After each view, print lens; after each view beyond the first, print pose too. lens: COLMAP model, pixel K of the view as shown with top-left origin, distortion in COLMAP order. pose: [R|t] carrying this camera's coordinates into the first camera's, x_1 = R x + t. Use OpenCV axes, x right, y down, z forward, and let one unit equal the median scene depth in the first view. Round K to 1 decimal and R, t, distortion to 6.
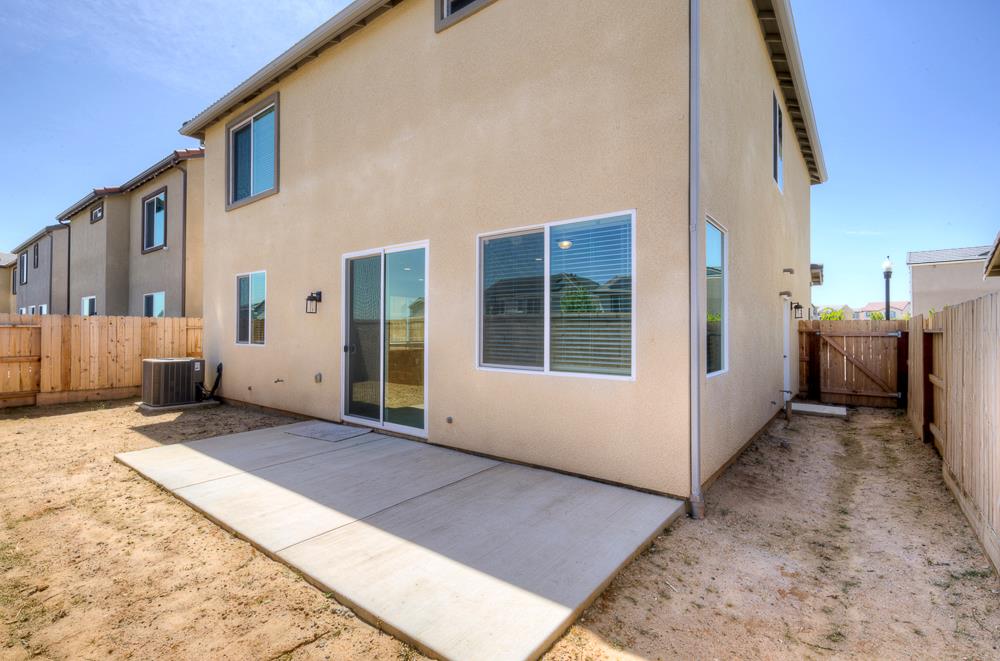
lens RADIAL K [[440.8, 0, 497.7], [0, 440.8, 325.9], [0, 0, 1]] dist [-0.001726, -0.000291]
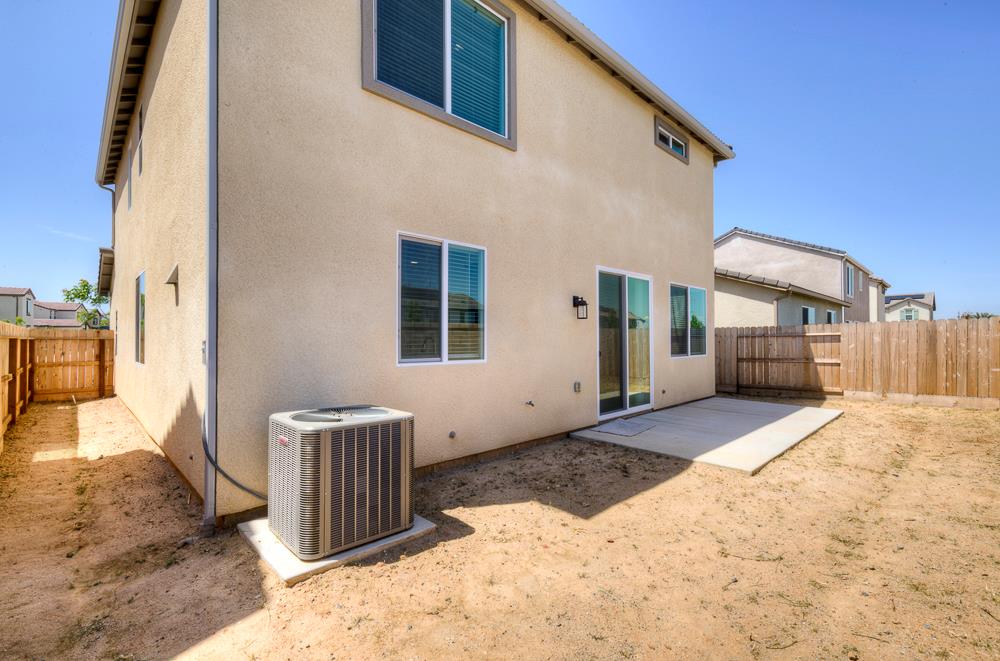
lens RADIAL K [[456.5, 0, 507.2], [0, 456.5, 328.3], [0, 0, 1]] dist [-0.000067, -0.000074]
pose [[0.126206, 0.021752, 0.991766, -1.134882], [0.002491, 0.999749, -0.022244, 0.010750], [-0.992001, 0.005278, 0.126120, 0.830239]]
